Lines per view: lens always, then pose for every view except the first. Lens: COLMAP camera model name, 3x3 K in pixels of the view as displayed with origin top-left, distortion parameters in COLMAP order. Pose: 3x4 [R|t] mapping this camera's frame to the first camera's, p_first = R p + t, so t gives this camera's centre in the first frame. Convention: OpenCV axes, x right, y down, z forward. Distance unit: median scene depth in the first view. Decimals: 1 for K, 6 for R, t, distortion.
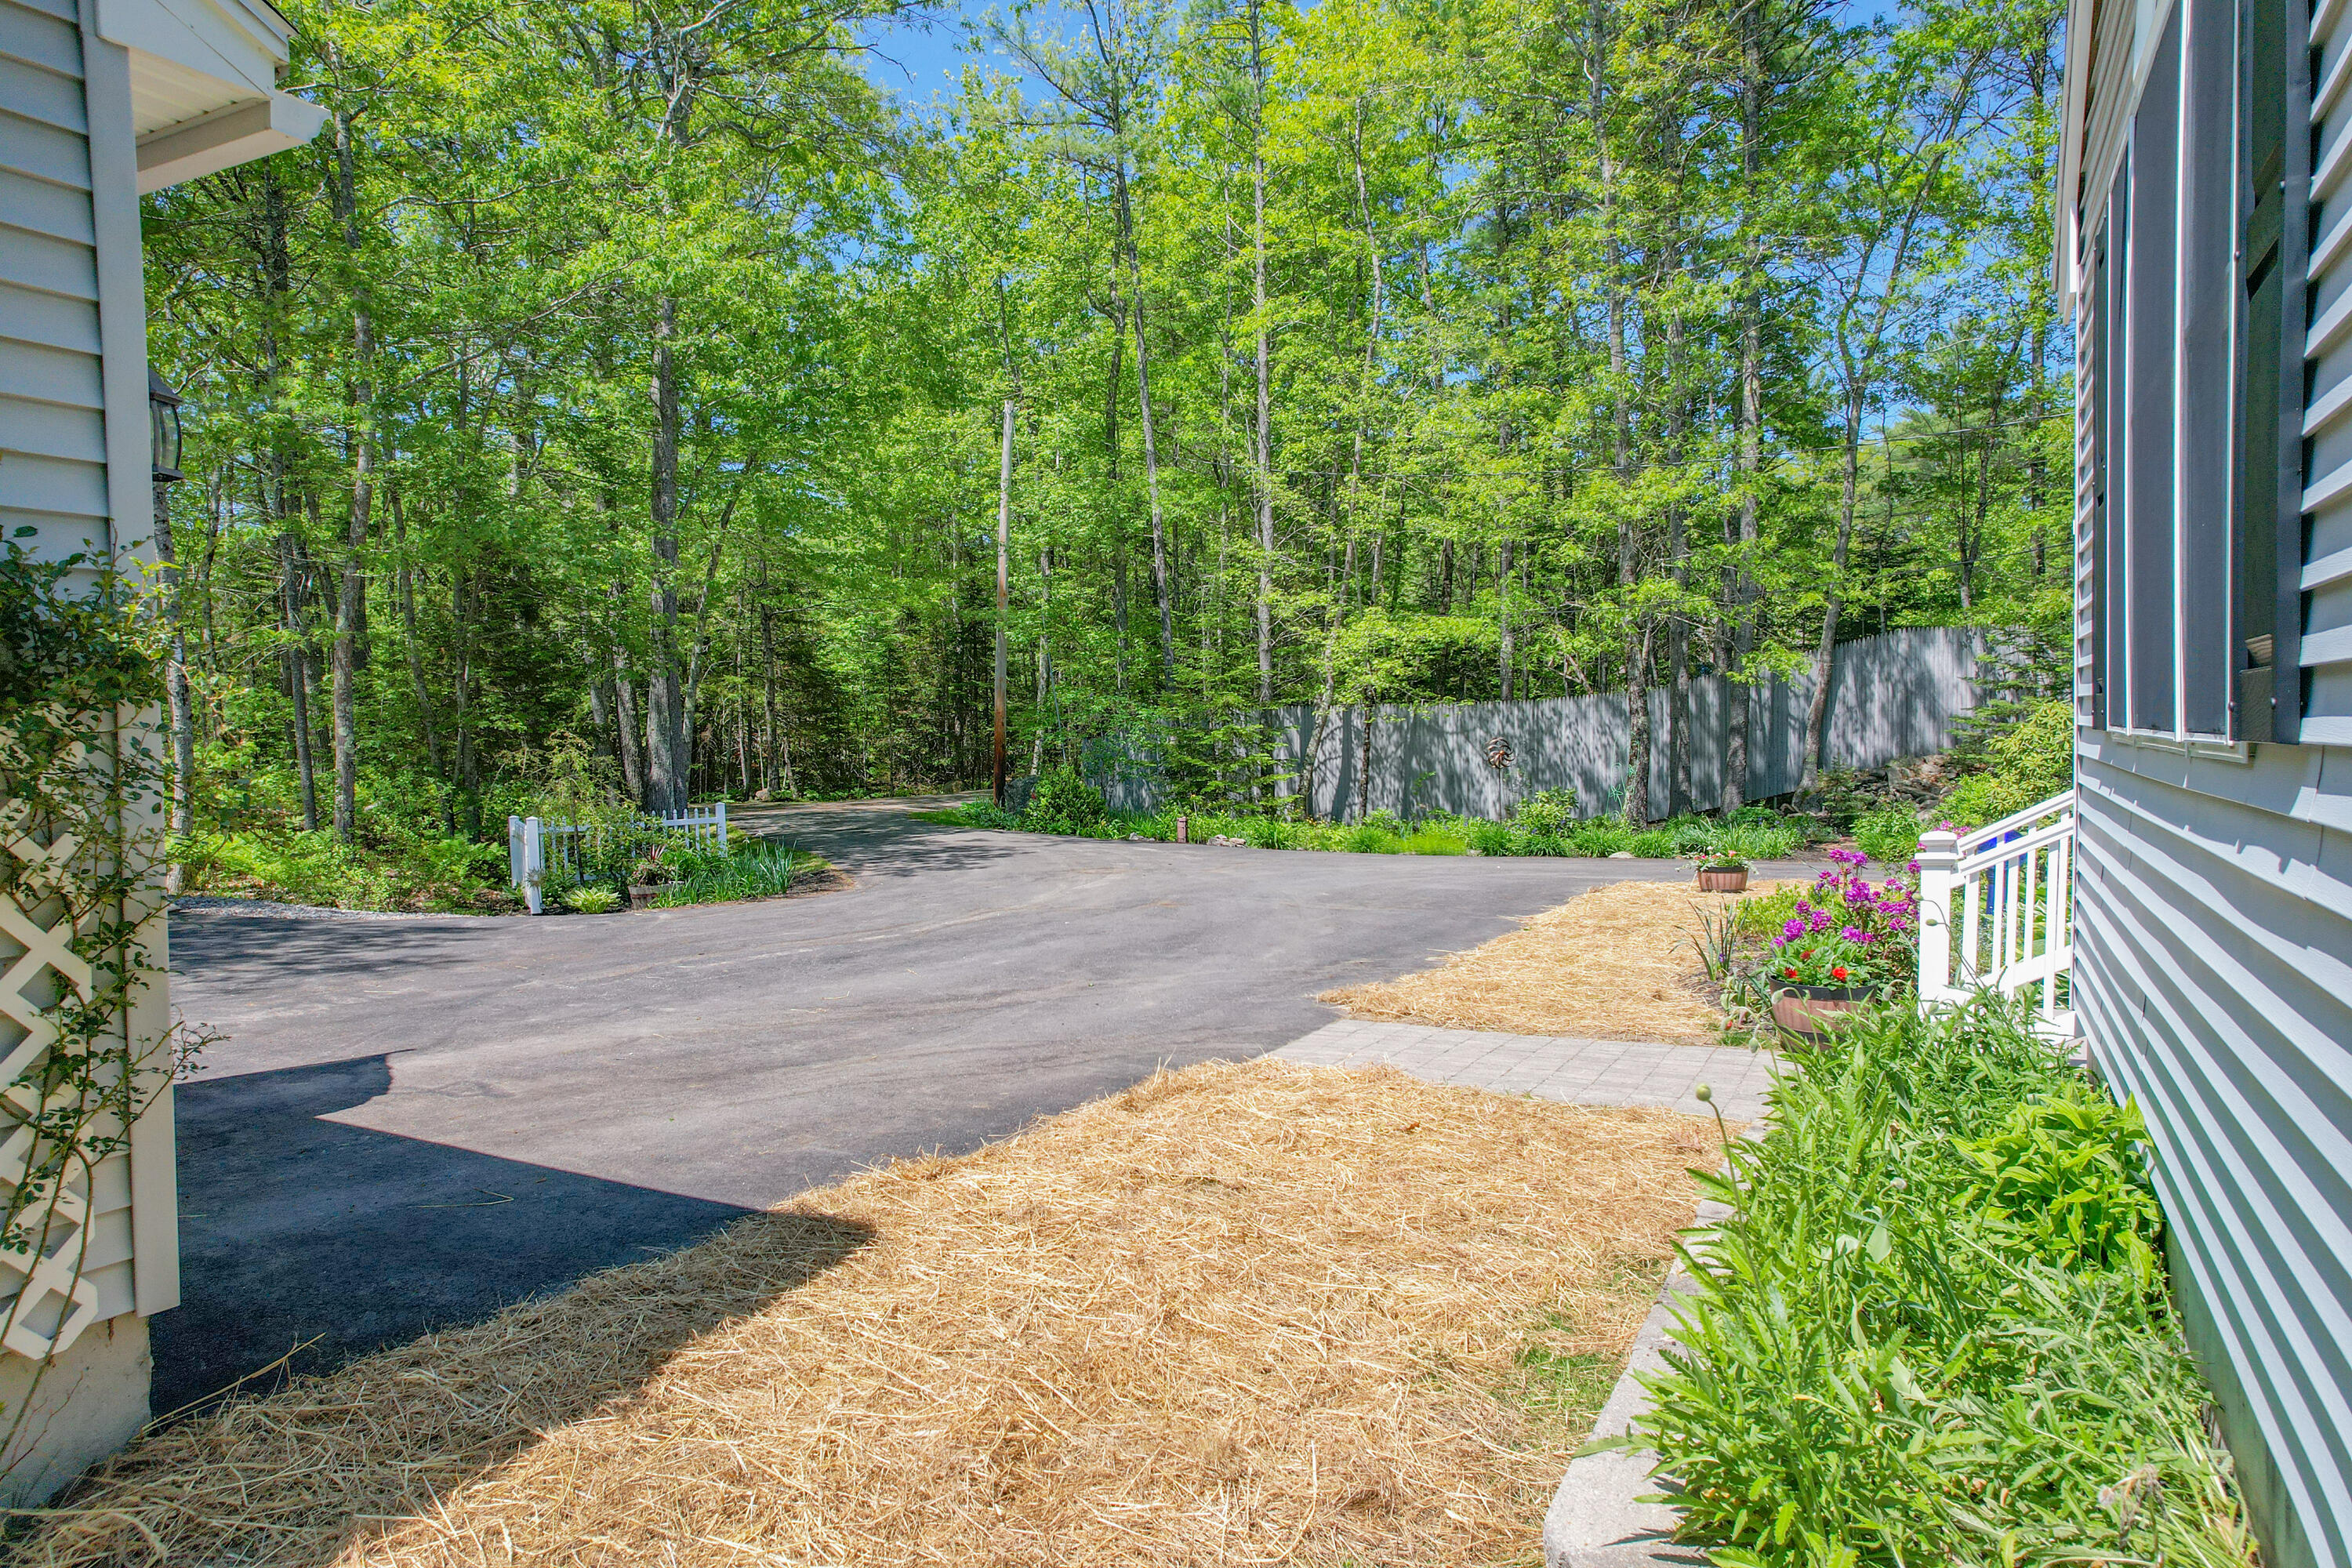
lens RADIAL K [[1507.9, 0, 1153.7], [0, 1507.9, 770.7], [0, 0, 1]] dist [-0.073656, 0.058447]
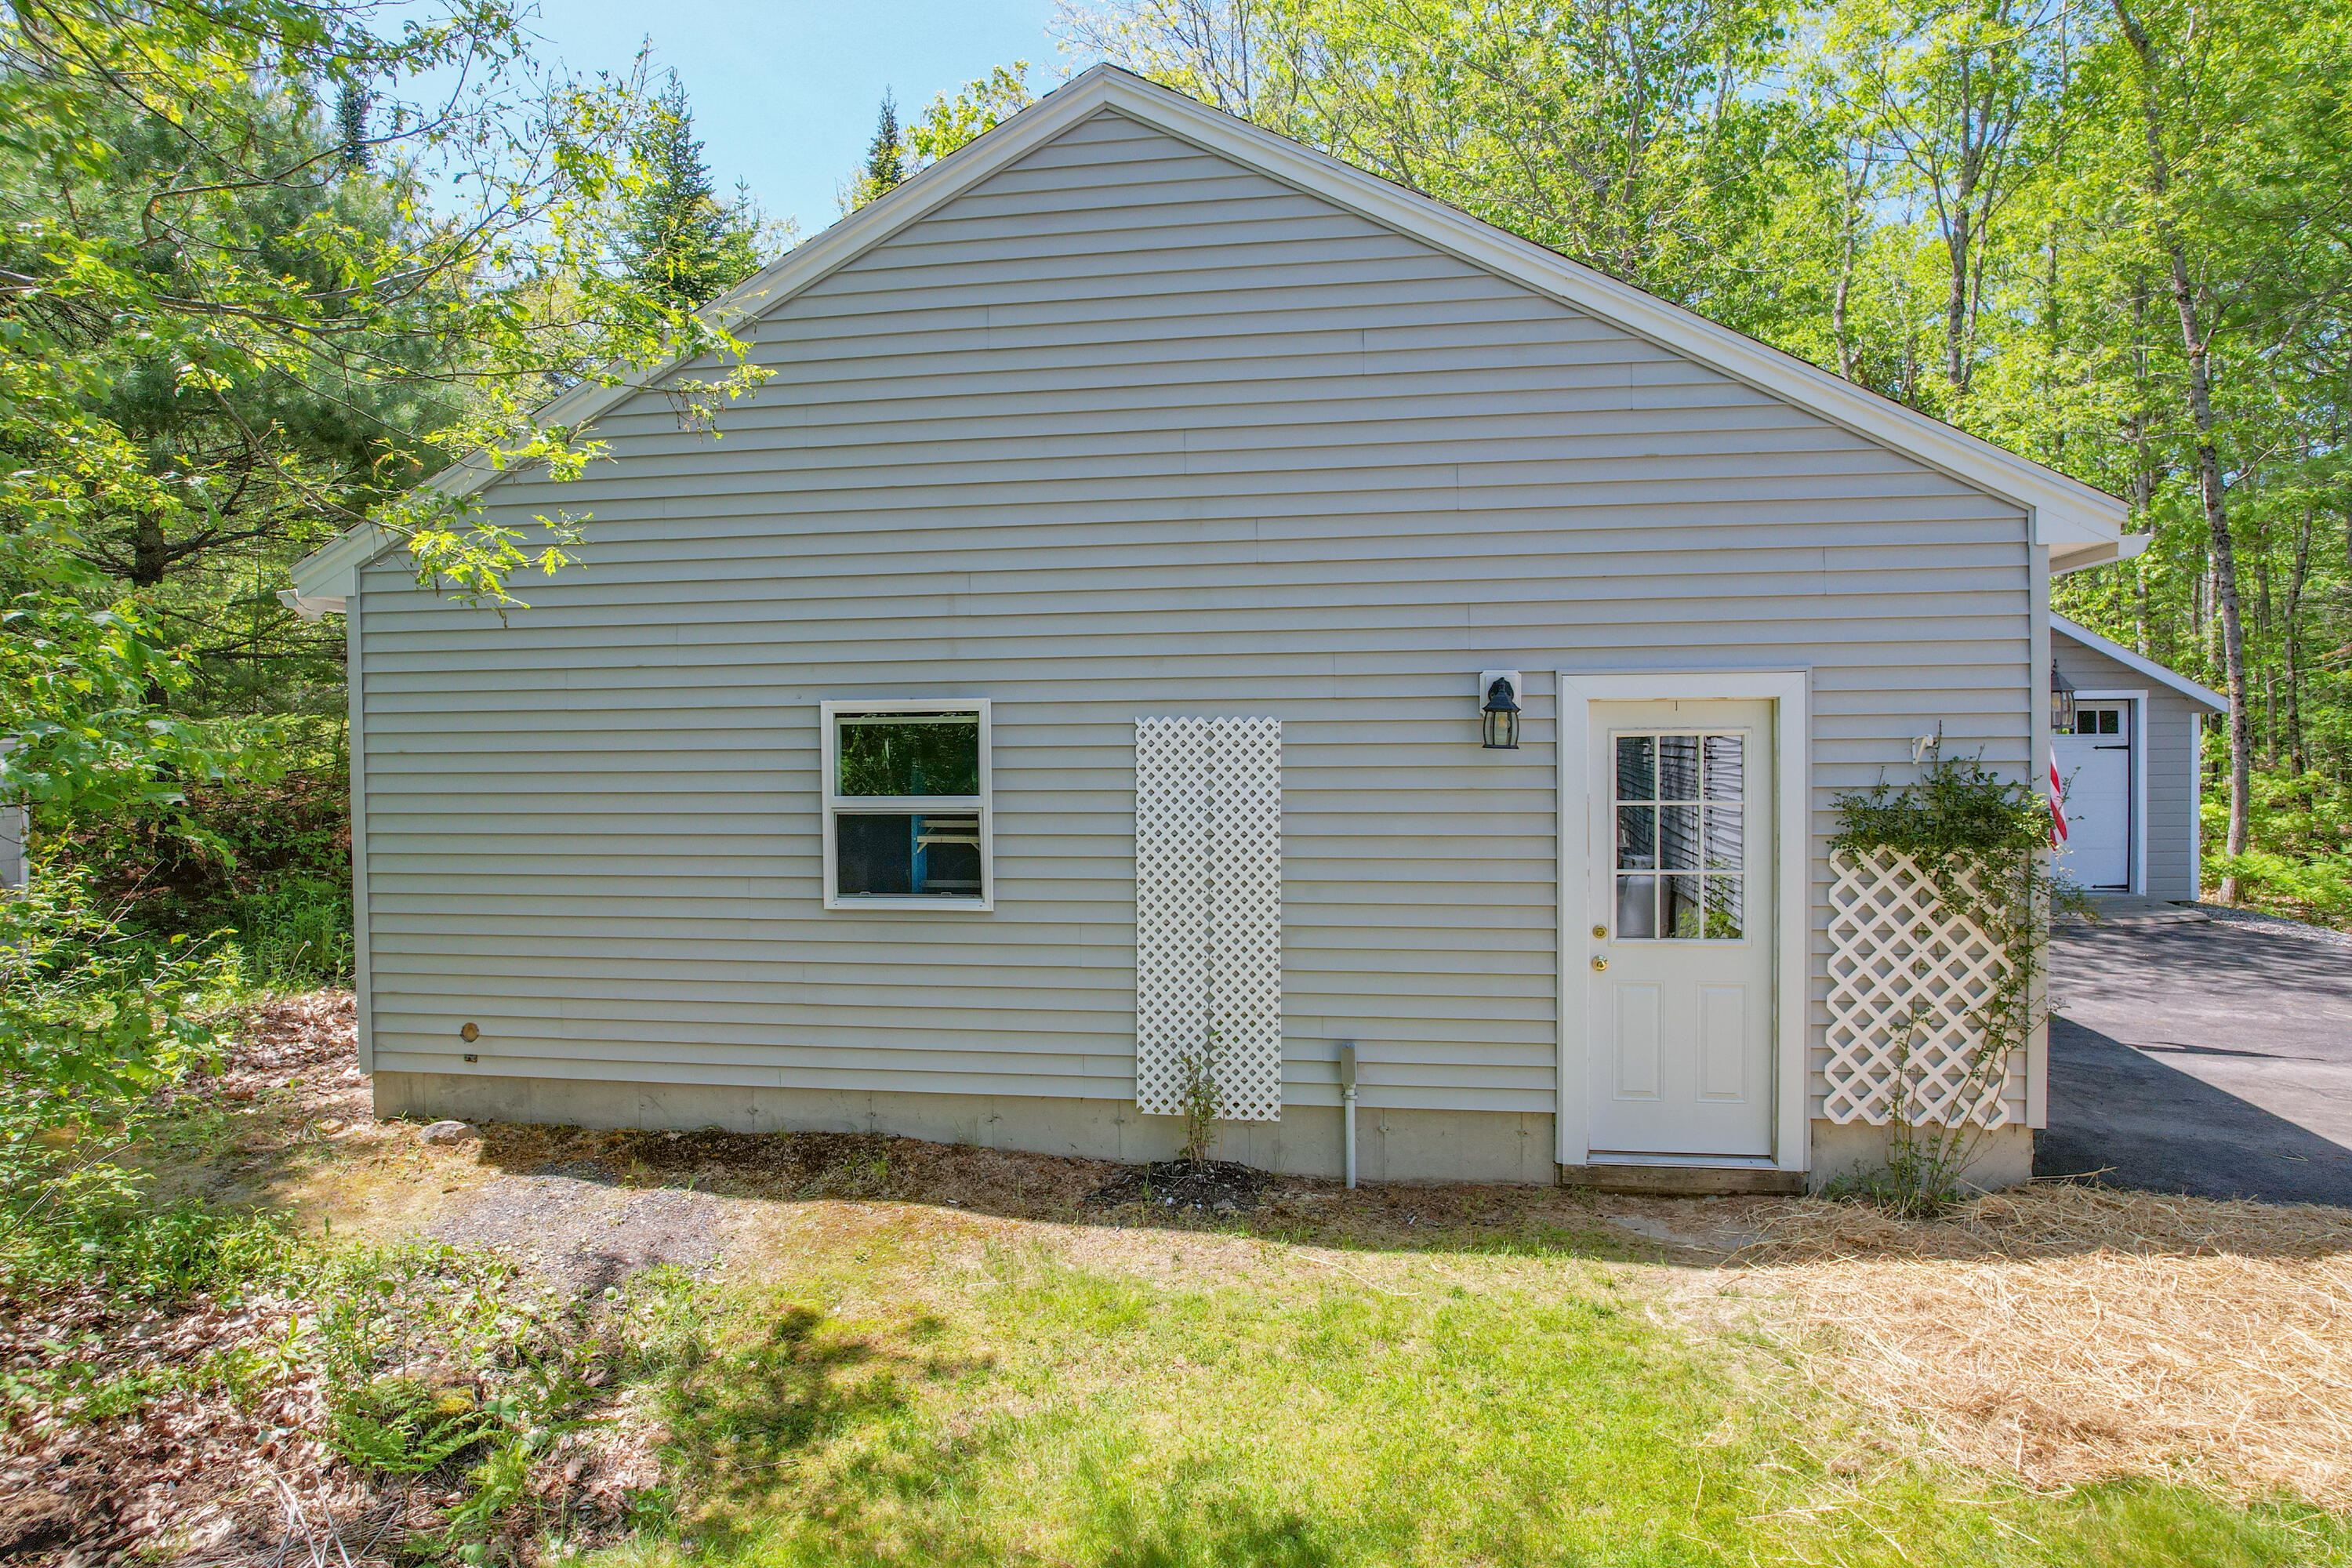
lens RADIAL K [[1507.9, 0, 1165.9], [0, 1507.9, 779.5], [0, 0, 1]] dist [-0.073656, 0.058447]
pose [[0.314663, 0.041667, -0.948288, 0.120598], [-0.026745, 0.999029, 0.035021, -0.023142], [0.948826, 0.014342, 0.315472, -0.113304]]
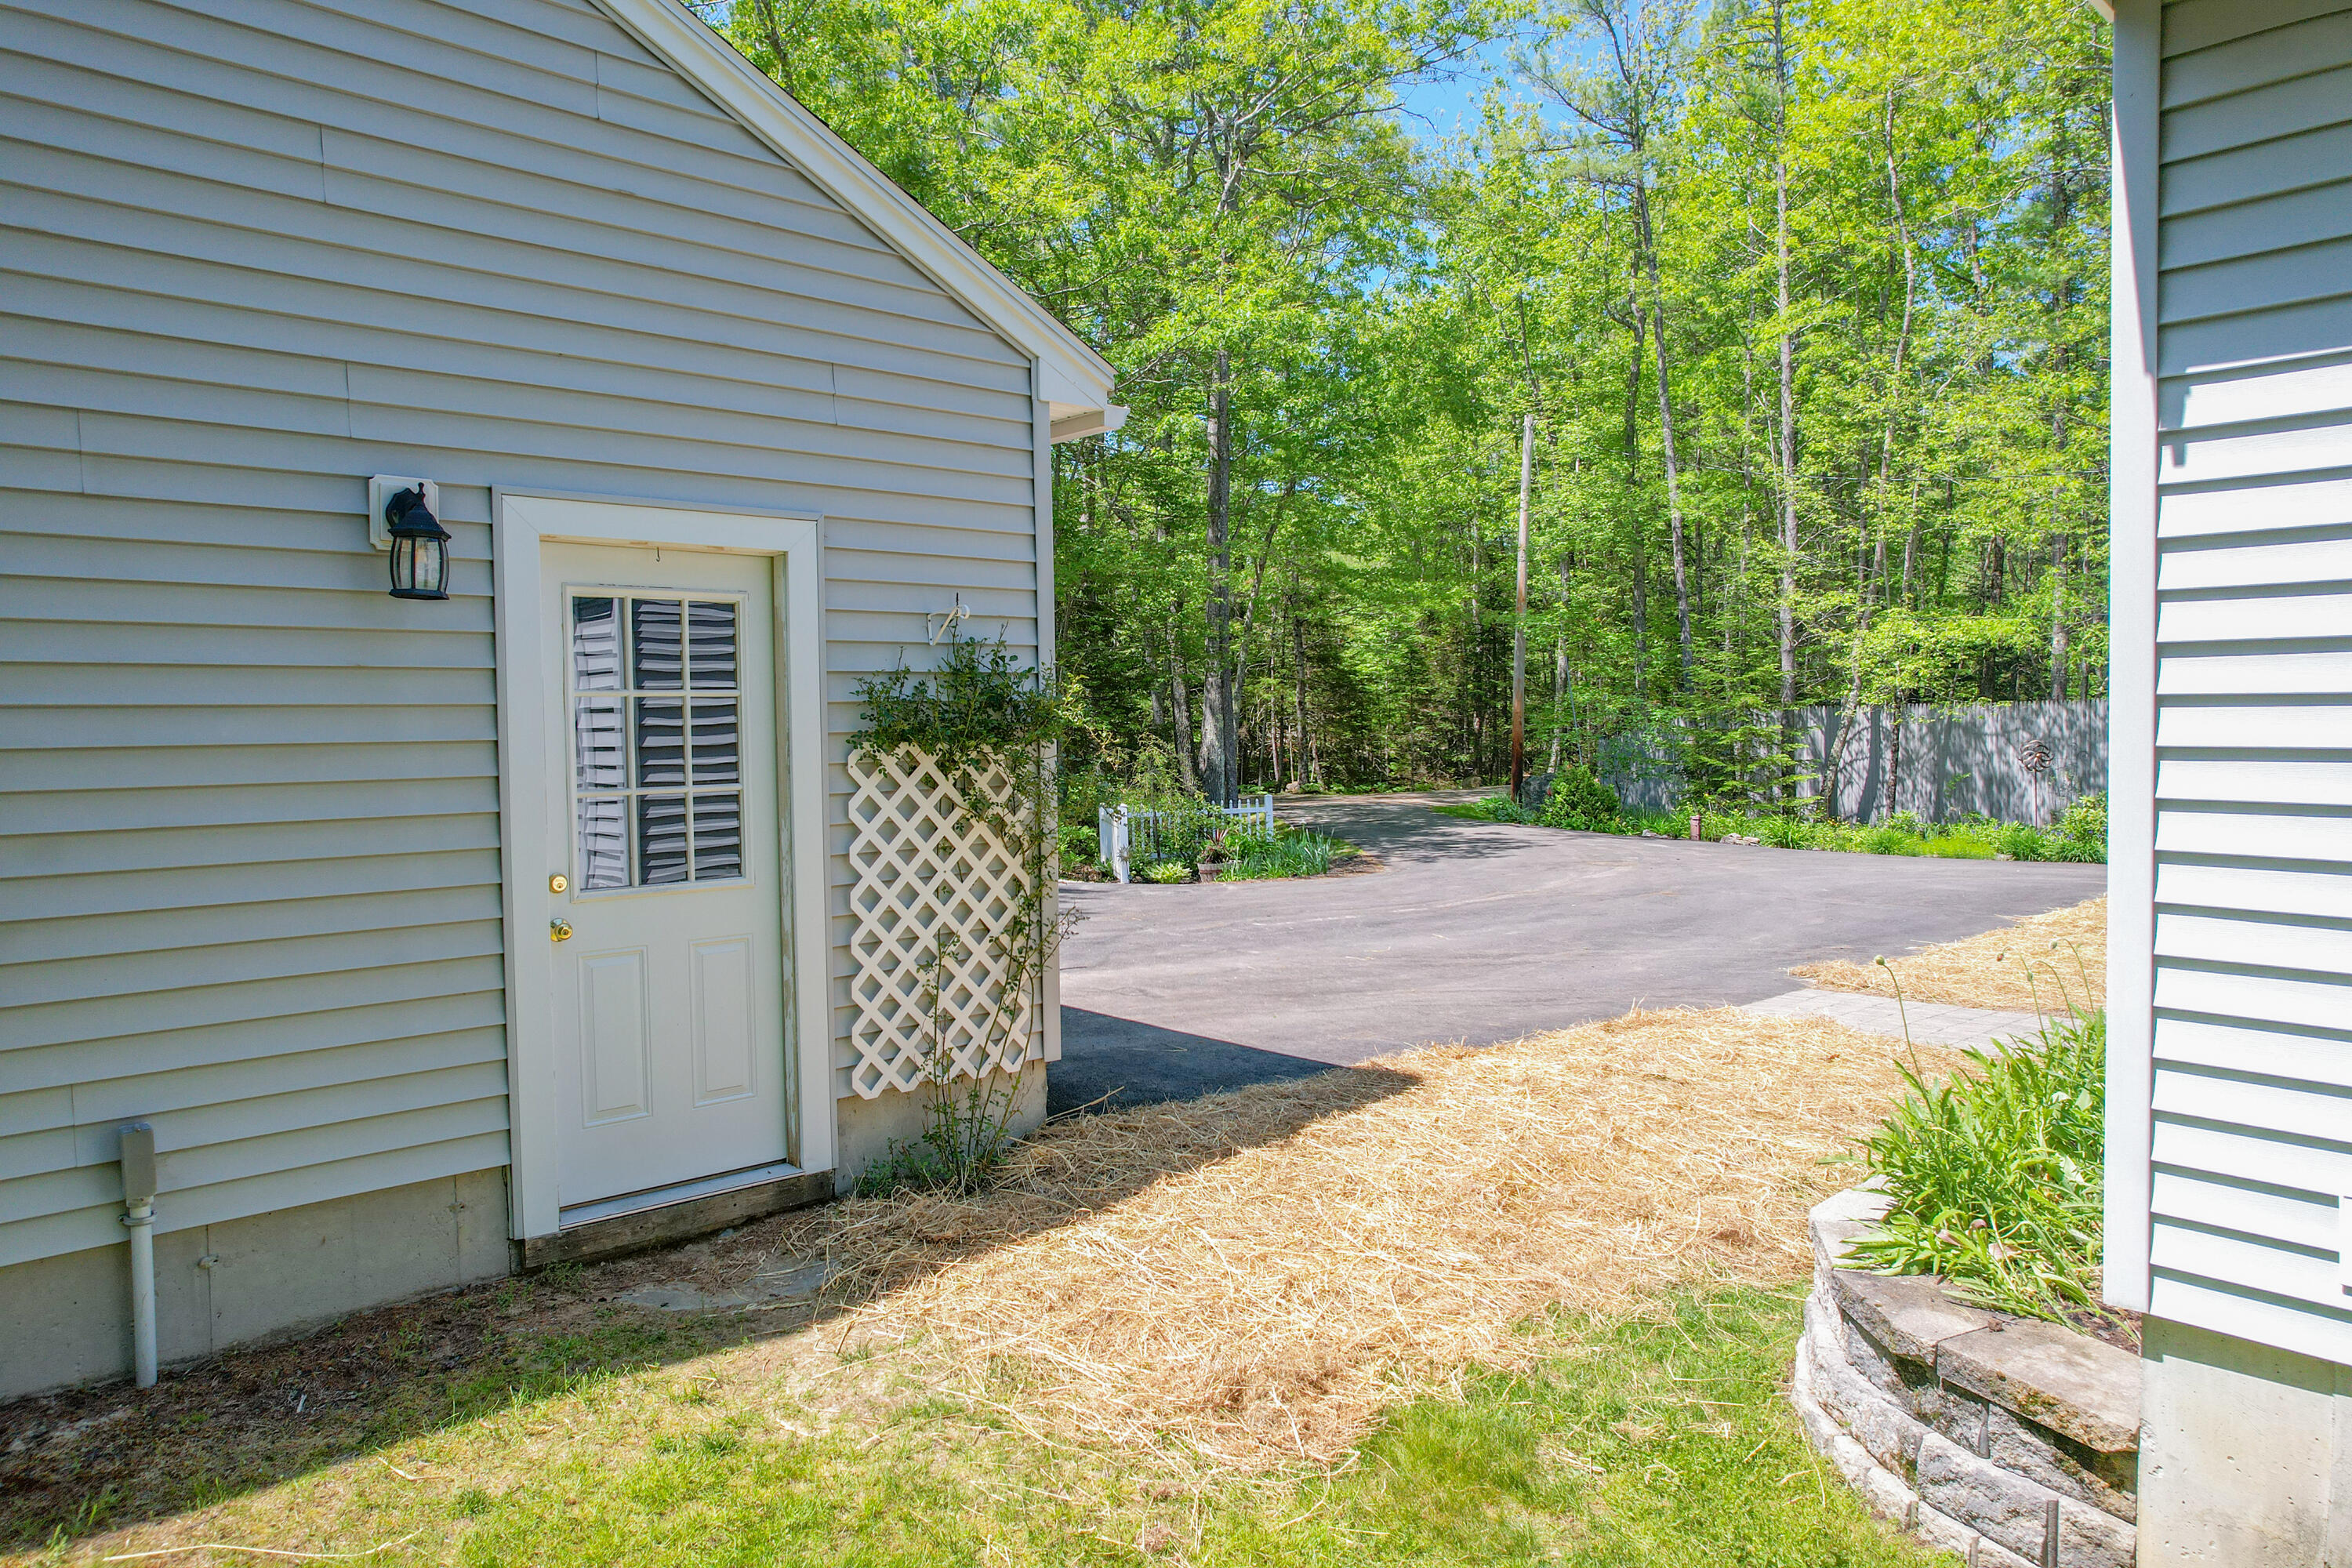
lens RADIAL K [[1507.9, 0, 1165.5], [0, 1507.9, 768.5], [0, 0, 1]] dist [-0.073656, 0.058447]
pose [[0.945040, 0.011453, -0.326753, 0.011678], [-0.010572, 0.999934, 0.004472, -0.002487], [0.326782, -0.000771, 0.945099, -0.100096]]
